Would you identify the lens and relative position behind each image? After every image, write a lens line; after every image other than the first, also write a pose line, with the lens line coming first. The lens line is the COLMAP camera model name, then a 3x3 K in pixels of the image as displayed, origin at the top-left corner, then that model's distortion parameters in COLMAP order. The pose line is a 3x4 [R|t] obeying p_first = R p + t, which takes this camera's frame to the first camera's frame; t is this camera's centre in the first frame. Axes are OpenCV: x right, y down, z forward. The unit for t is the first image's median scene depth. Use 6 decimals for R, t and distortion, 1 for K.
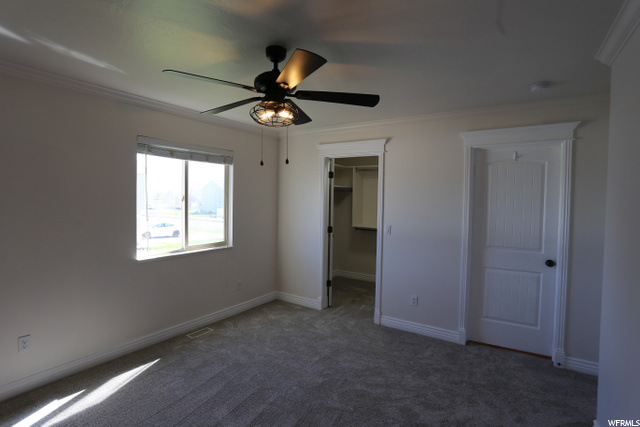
lens RADIAL K [[309.4, 0, 317.9], [0, 309.4, 212.6], [0, 0, 1]] dist [-0.038479, 0.011740]
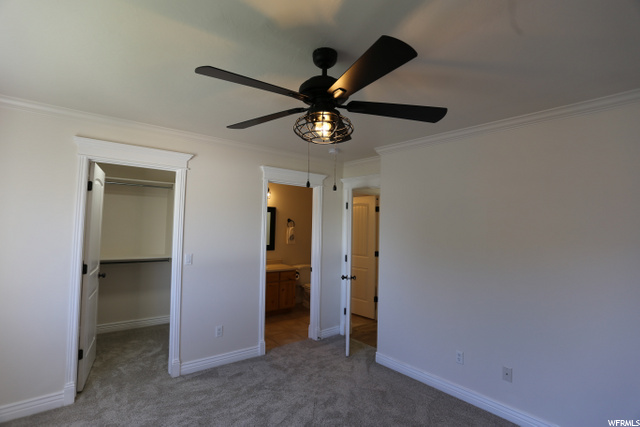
lens RADIAL K [[309.4, 0, 318.6], [0, 309.4, 211.5], [0, 0, 1]] dist [-0.038479, 0.011740]
pose [[0.327289, 0.036325, 0.944226, -0.488753], [0.024194, 0.998611, -0.046803, -0.029321], [-0.944614, 0.038163, 0.325956, 0.389038]]
